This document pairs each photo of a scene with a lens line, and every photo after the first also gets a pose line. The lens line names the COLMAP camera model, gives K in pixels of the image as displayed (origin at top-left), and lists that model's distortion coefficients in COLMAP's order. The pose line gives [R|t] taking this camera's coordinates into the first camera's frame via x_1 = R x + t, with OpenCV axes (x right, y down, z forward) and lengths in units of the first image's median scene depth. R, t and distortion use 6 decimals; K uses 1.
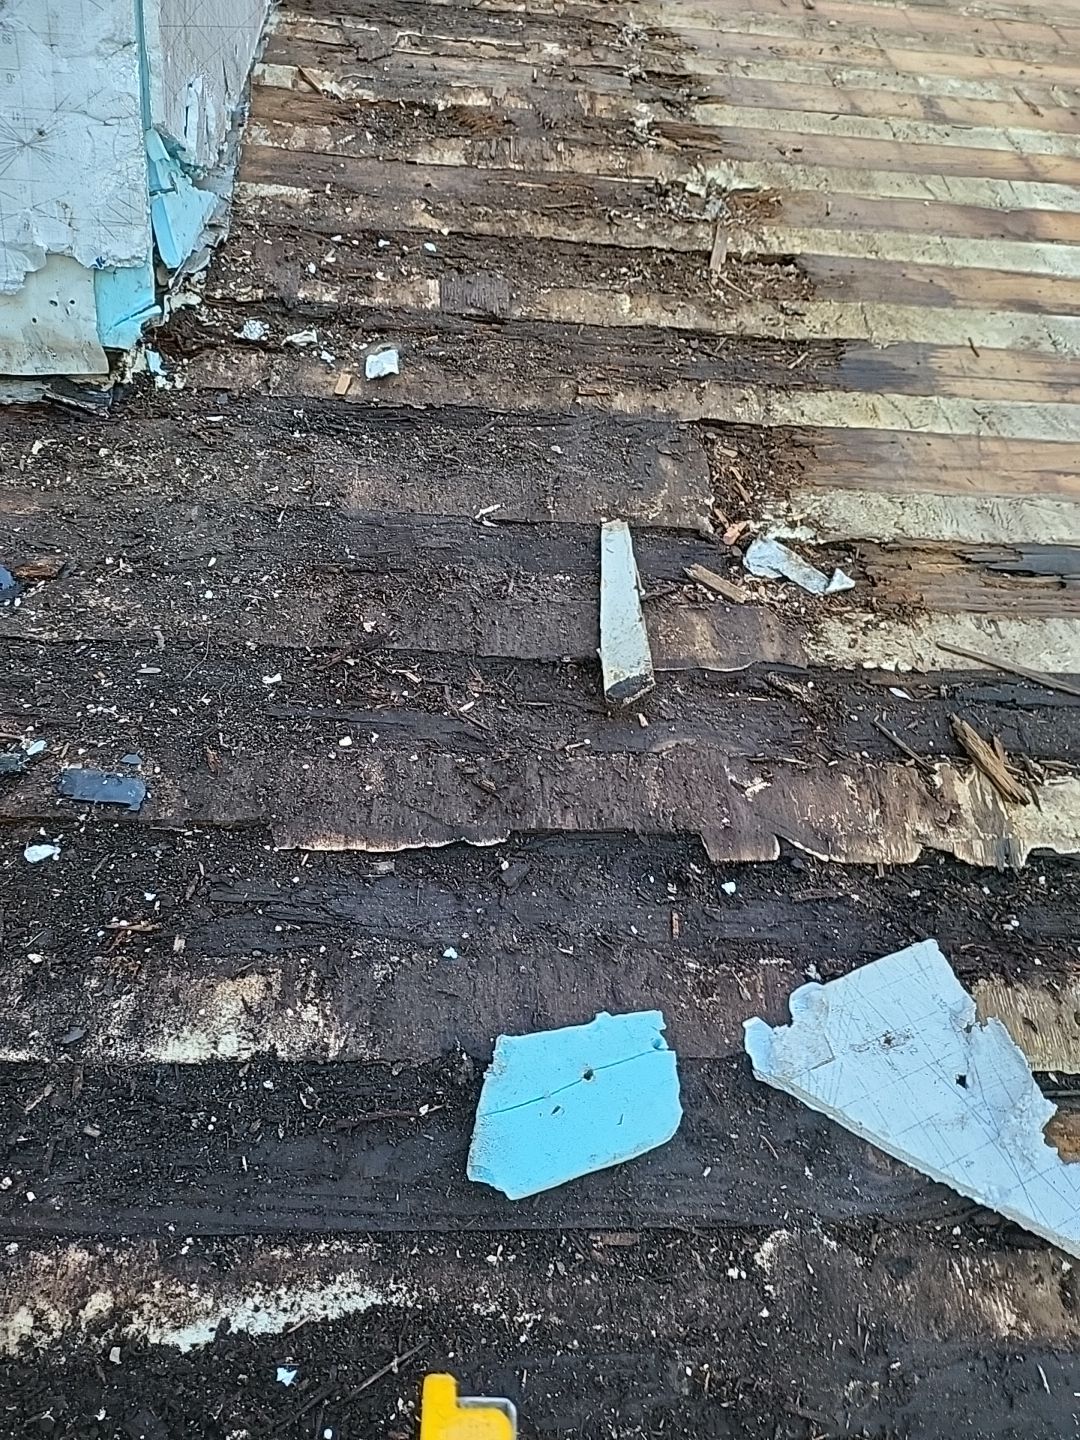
lens RADIAL K [[993.6, 0, 536.8], [0, 993.6, 722.3], [0, 0, 1]] dist [-0.008642, -0.008893]
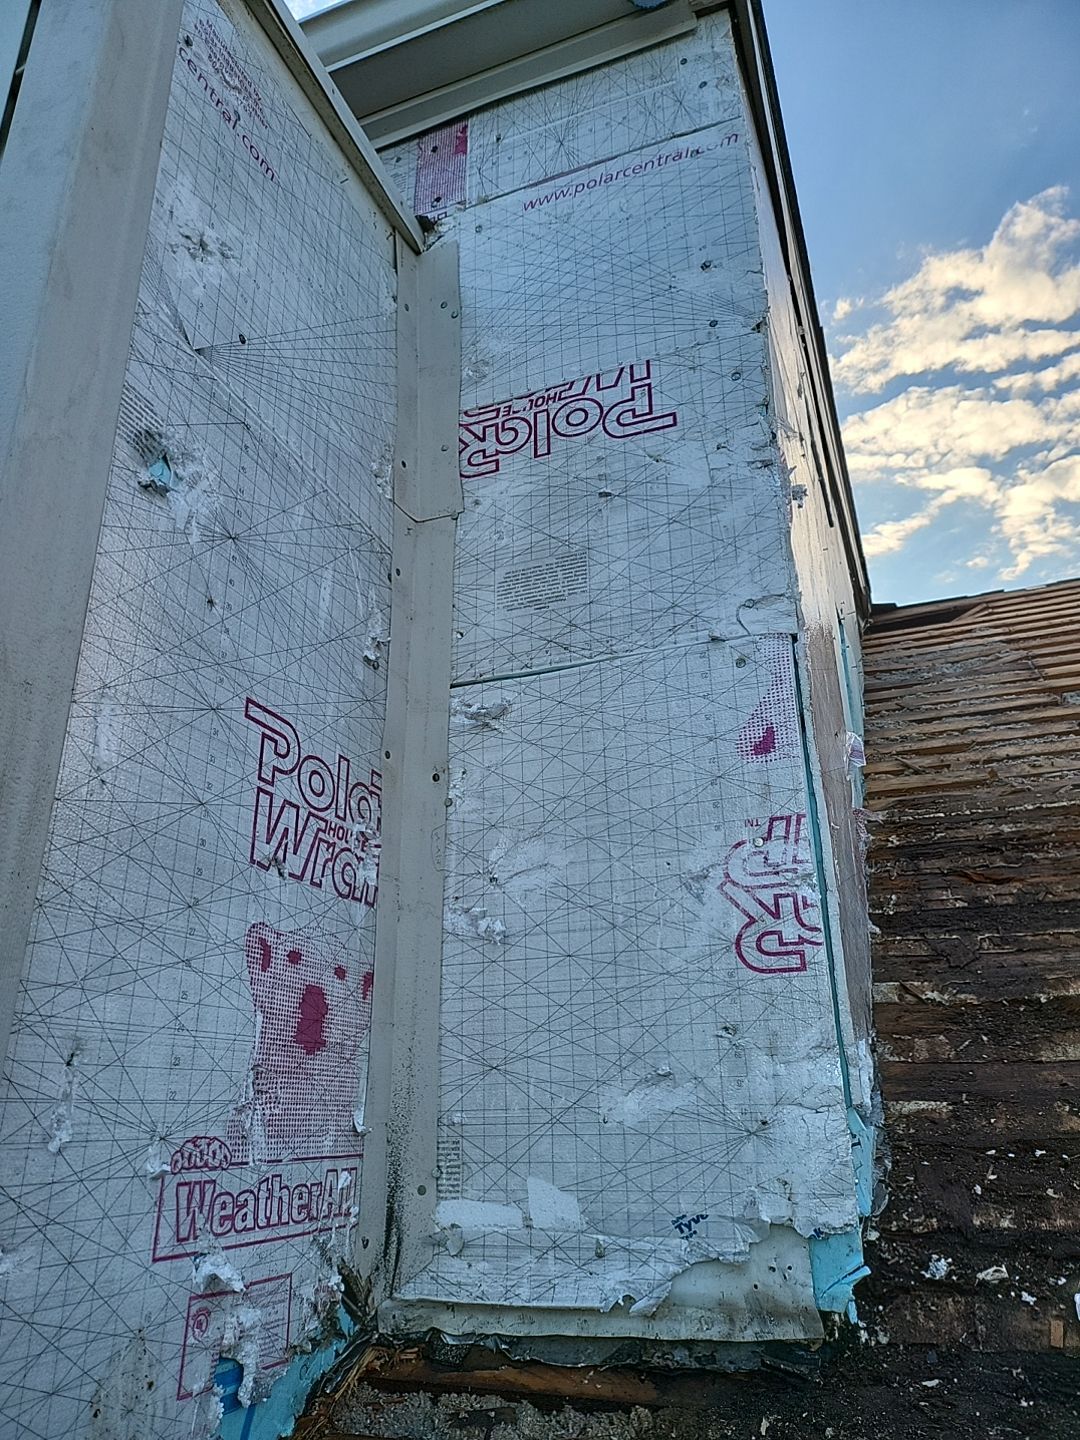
lens RADIAL K [[993.6, 0, 541.0], [0, 993.6, 720.0], [0, 0, 1]] dist [-0.008642, -0.008893]
pose [[0.893544, -0.238114, -0.380633, -0.130813], [-0.085487, 0.742039, -0.664883, -0.104671], [0.440763, 0.626642, 0.642689, -0.164842]]
